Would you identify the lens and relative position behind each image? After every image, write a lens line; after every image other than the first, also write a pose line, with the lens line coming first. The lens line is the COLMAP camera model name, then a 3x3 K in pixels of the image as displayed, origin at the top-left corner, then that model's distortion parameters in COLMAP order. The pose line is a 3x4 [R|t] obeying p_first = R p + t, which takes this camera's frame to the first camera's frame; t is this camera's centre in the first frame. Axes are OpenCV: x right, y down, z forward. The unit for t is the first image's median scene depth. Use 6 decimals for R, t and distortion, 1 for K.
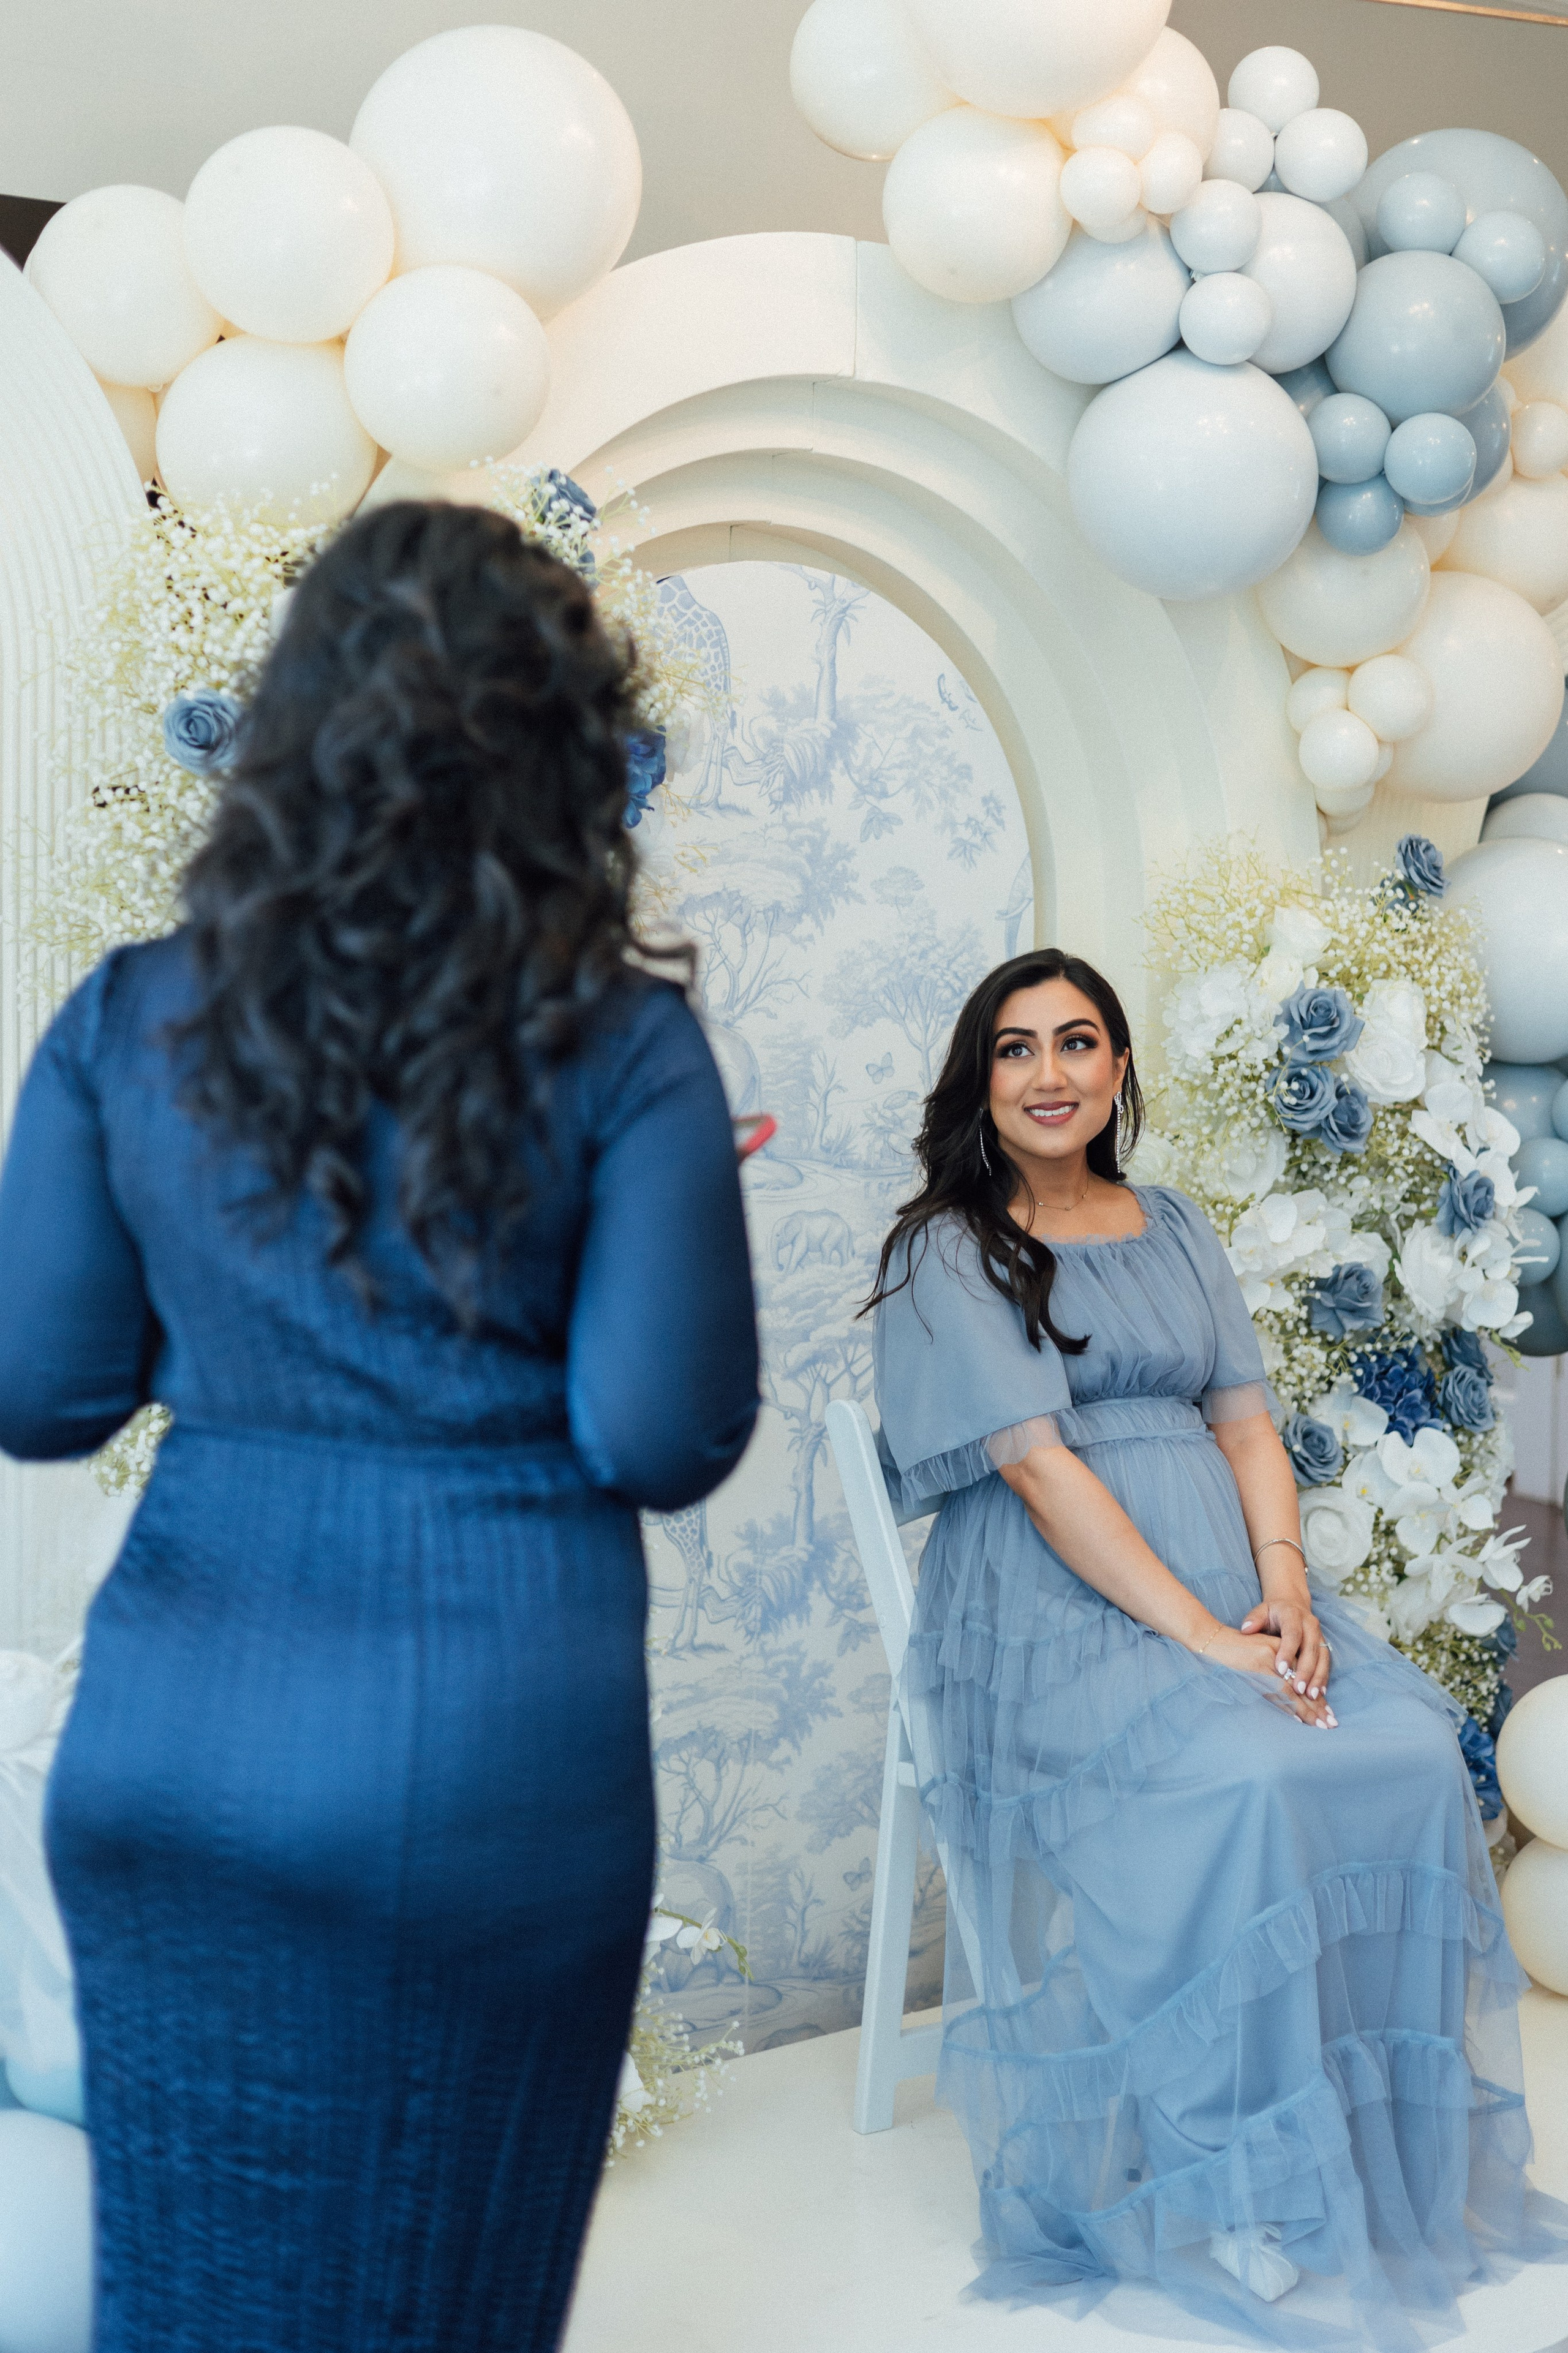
lens RADIAL K [[3272.5, 0, 783.3], [0, 3272.5, 1201.2], [0, 0, 1]] dist [0.009674, 0.000000]
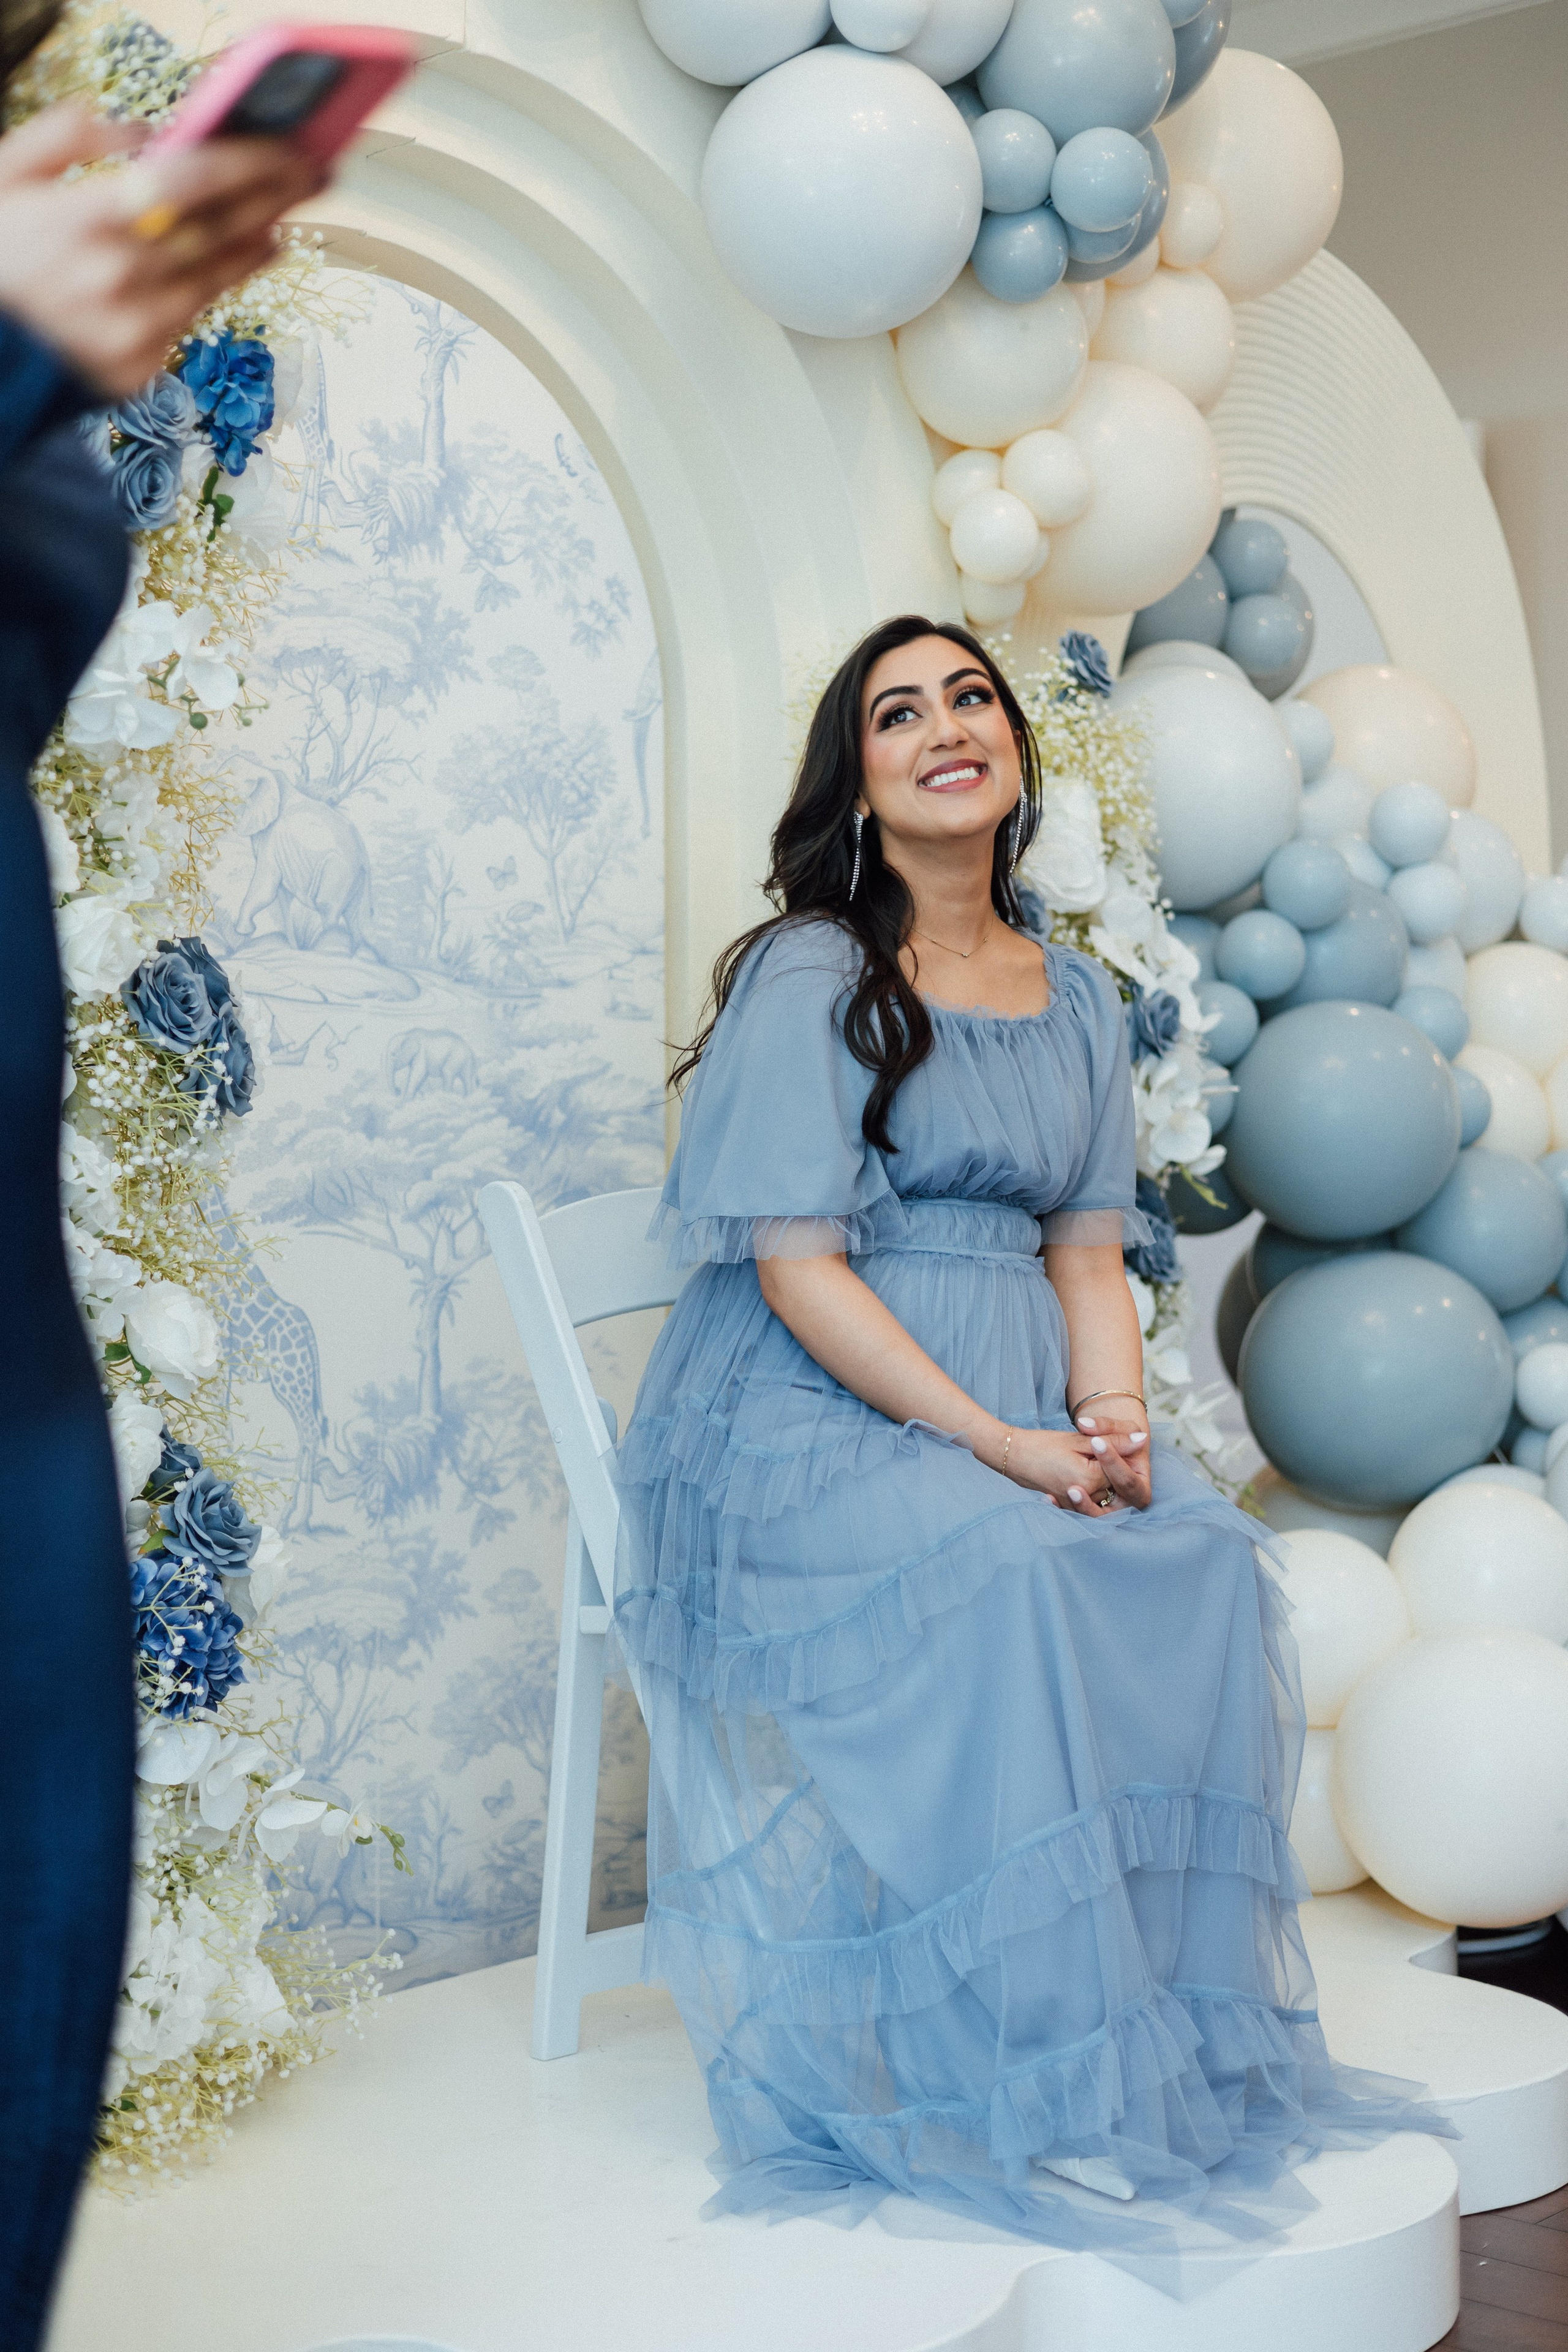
lens RADIAL K [[3271.4, 0, 769.6], [0, 3271.4, 1181.0], [0, 0, 1]] dist [0.009674, 0.000000]
pose [[0.989794, -0.023355, 0.140577, -0.025310], [0.027223, 0.999300, -0.025652, 0.067917], [-0.139880, 0.029217, 0.989737, 0.128343]]
